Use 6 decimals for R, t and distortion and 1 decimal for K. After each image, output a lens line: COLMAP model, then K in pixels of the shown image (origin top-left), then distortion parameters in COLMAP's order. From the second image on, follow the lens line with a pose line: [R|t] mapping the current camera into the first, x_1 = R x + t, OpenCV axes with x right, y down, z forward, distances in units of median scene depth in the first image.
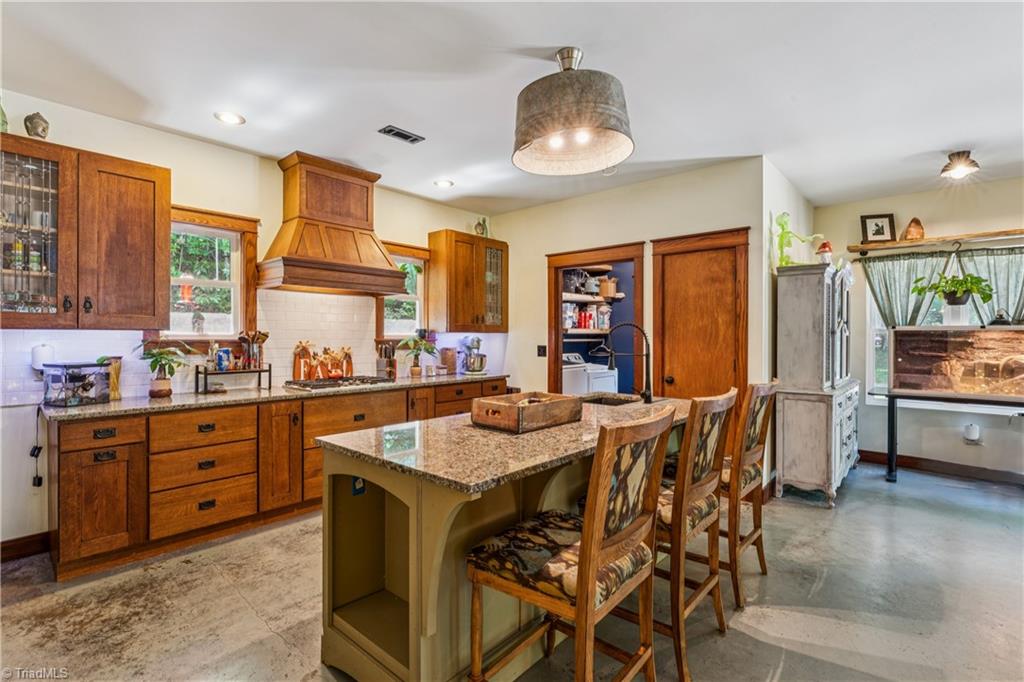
lens RADIAL K [[467.3, 0, 512.5], [0, 467.3, 337.7], [0, 0, 1]] dist [-0.005835, 0.002166]
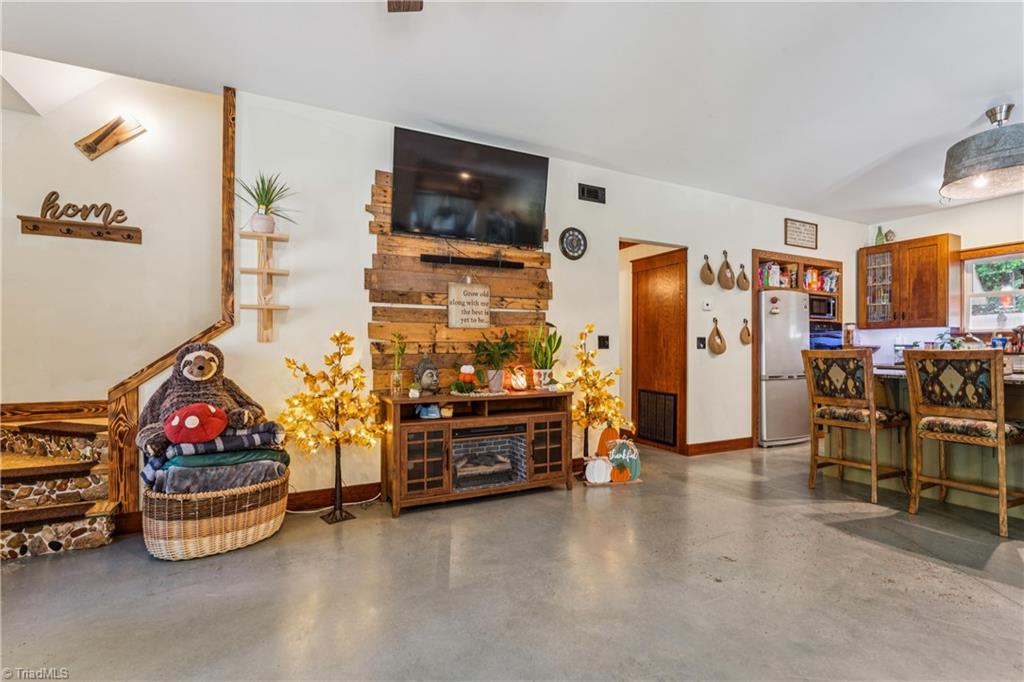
lens RADIAL K [[467.3, 0, 505.8], [0, 467.3, 346.8], [0, 0, 1]] dist [-0.005835, 0.002166]
pose [[-0.375852, -0.009761, -0.926628, 1.180291], [-0.005712, 0.999950, -0.008217, 0.066536], [0.926662, 0.002204, -0.375889, 0.101917]]
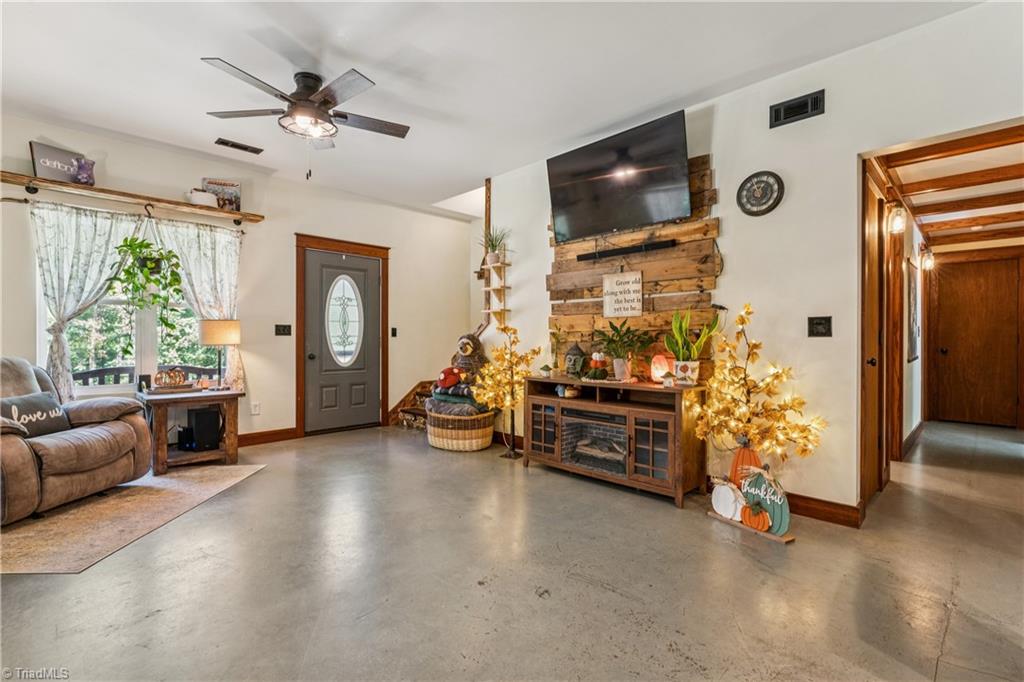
lens RADIAL K [[467.3, 0, 512.5], [0, 467.3, 336.1], [0, 0, 1]] dist [-0.005835, 0.002166]
pose [[-0.998156, -0.005872, 0.060417, 0.488773], [-0.005953, 0.999982, -0.001169, 0.063308], [-0.060409, -0.001527, -0.998173, 0.658385]]
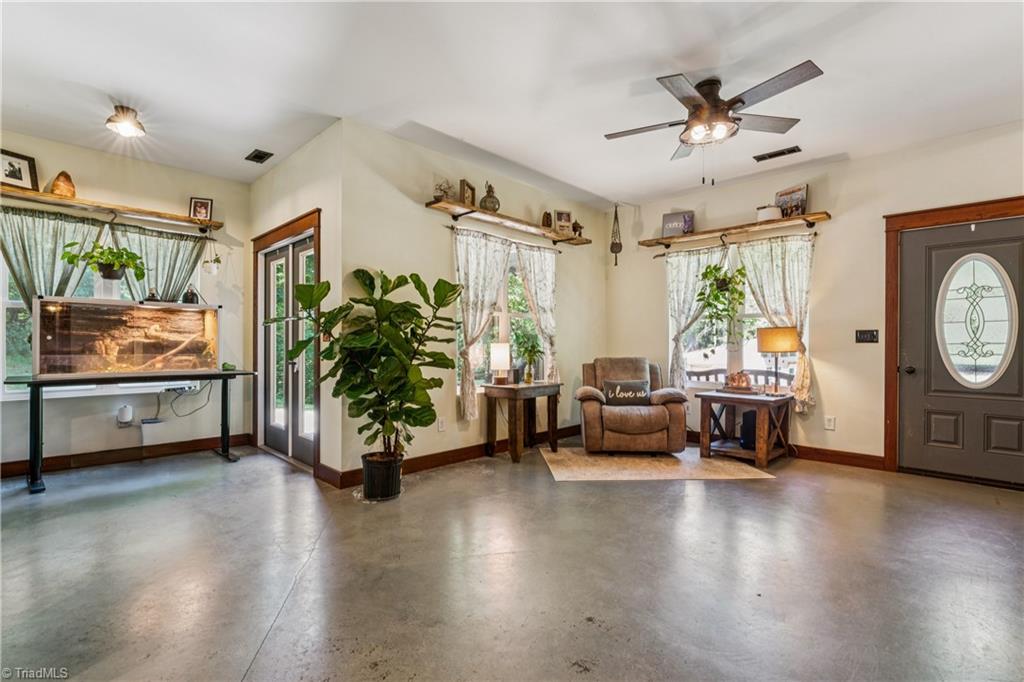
lens RADIAL K [[467.3, 0, 509.4], [0, 467.3, 344.8], [0, 0, 1]] dist [-0.005835, 0.002166]
pose [[0.053199, -0.004511, 0.998574, 0.079777], [-0.000687, 0.999989, 0.004554, 0.064123], [-0.998584, -0.000928, 0.053195, 0.185514]]
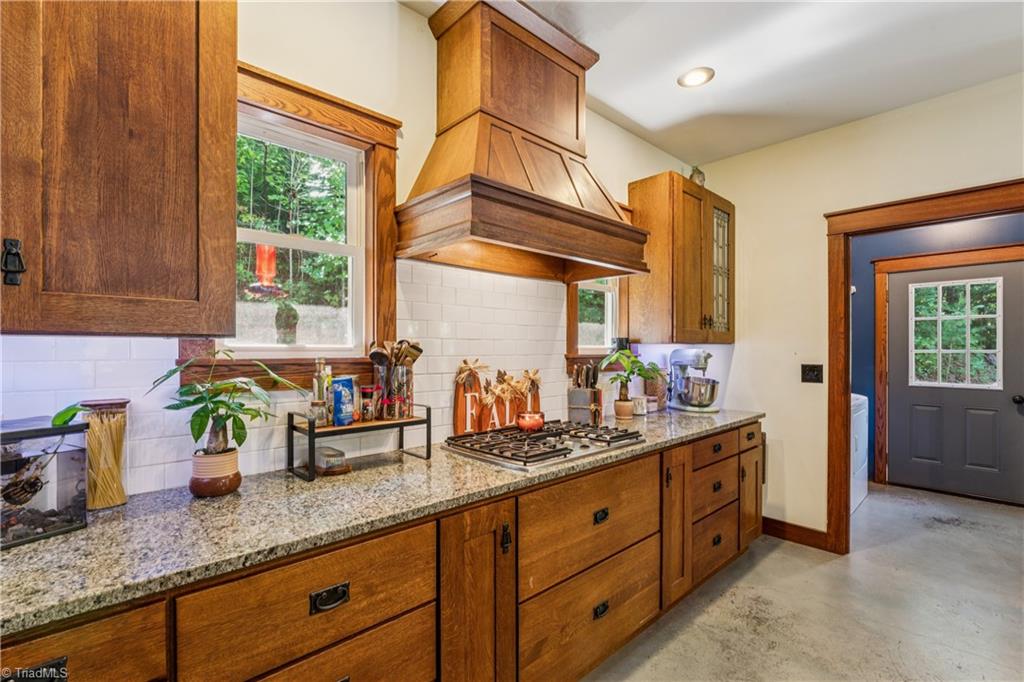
lens RADIAL K [[467.3, 0, 519.3], [0, 467.3, 351.0], [0, 0, 1]] dist [-0.005835, 0.002166]
pose [[0.996335, -0.001315, -0.085533, -0.359812], [0.001444, 0.999998, 0.001446, -0.003321], [0.085530, -0.001564, 0.996334, 0.488358]]
